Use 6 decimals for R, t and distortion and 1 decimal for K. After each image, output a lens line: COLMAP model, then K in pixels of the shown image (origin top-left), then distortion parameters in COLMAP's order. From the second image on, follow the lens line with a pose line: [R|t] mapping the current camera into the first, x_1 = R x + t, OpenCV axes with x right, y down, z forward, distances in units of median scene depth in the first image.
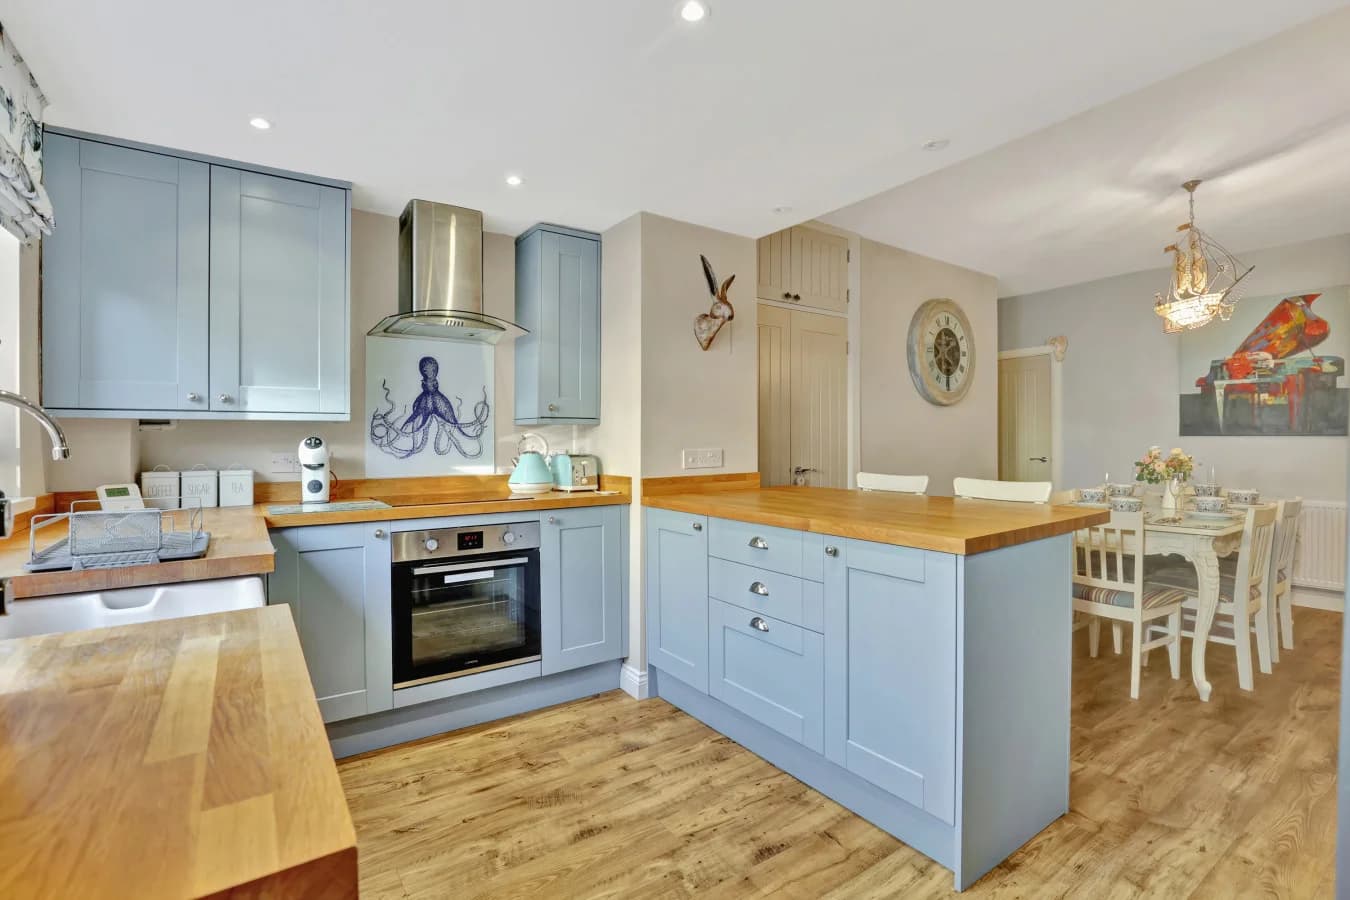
lens RADIAL K [[619.8, 0, 673.4], [0, 619.8, 448.5], [0, 0, 1]] dist [-0.038718, 0.005727]
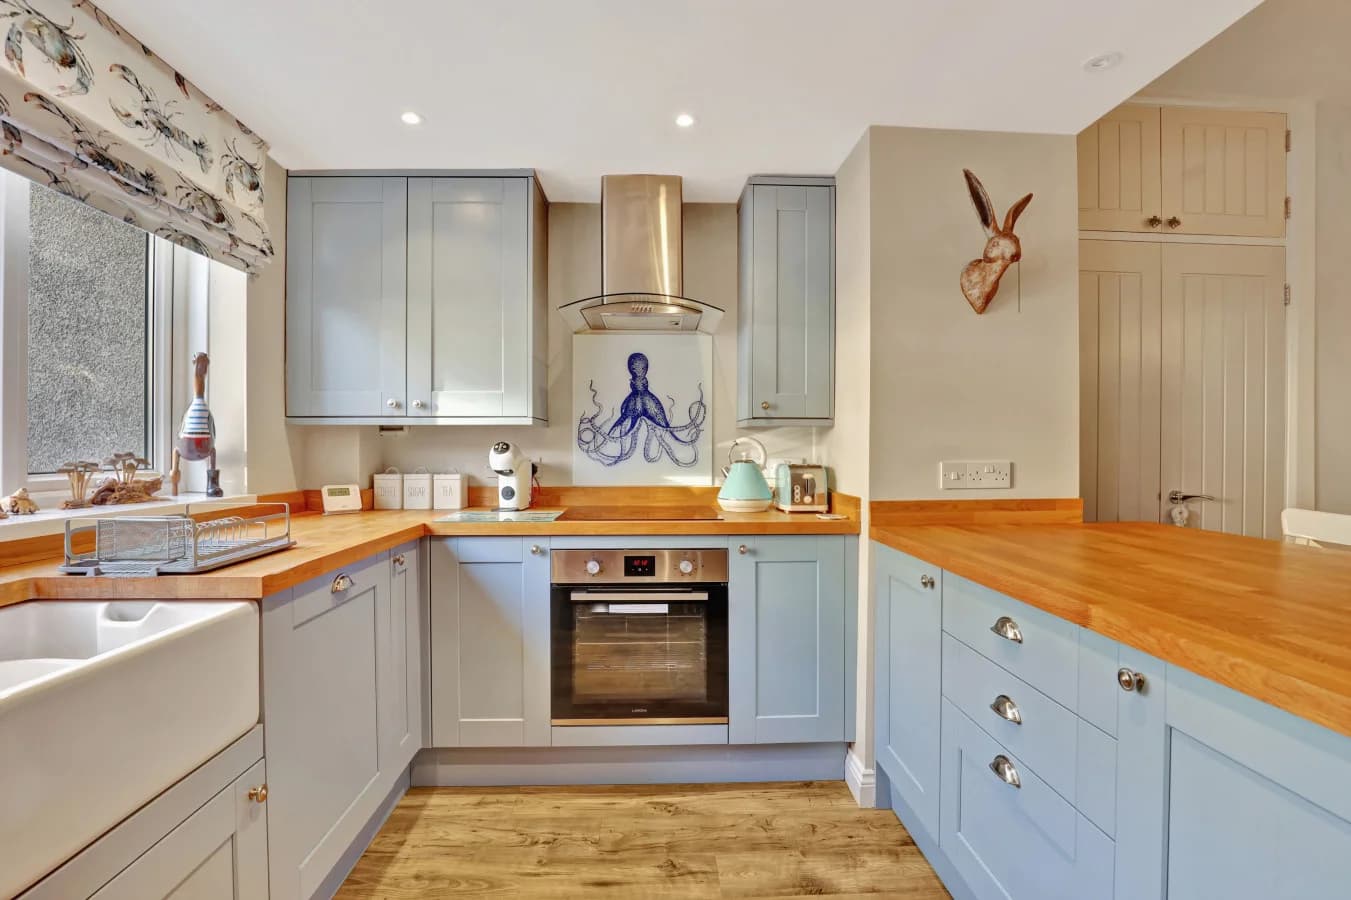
lens RADIAL K [[620.3, 0, 673.1], [0, 620.3, 454.0], [0, 0, 1]] dist [-0.038718, 0.005727]
pose [[0.841176, 0.011724, -0.540634, 0.154211], [-0.011569, 0.999926, 0.003684, -0.006242], [0.540637, 0.003156, 0.841250, 0.304228]]
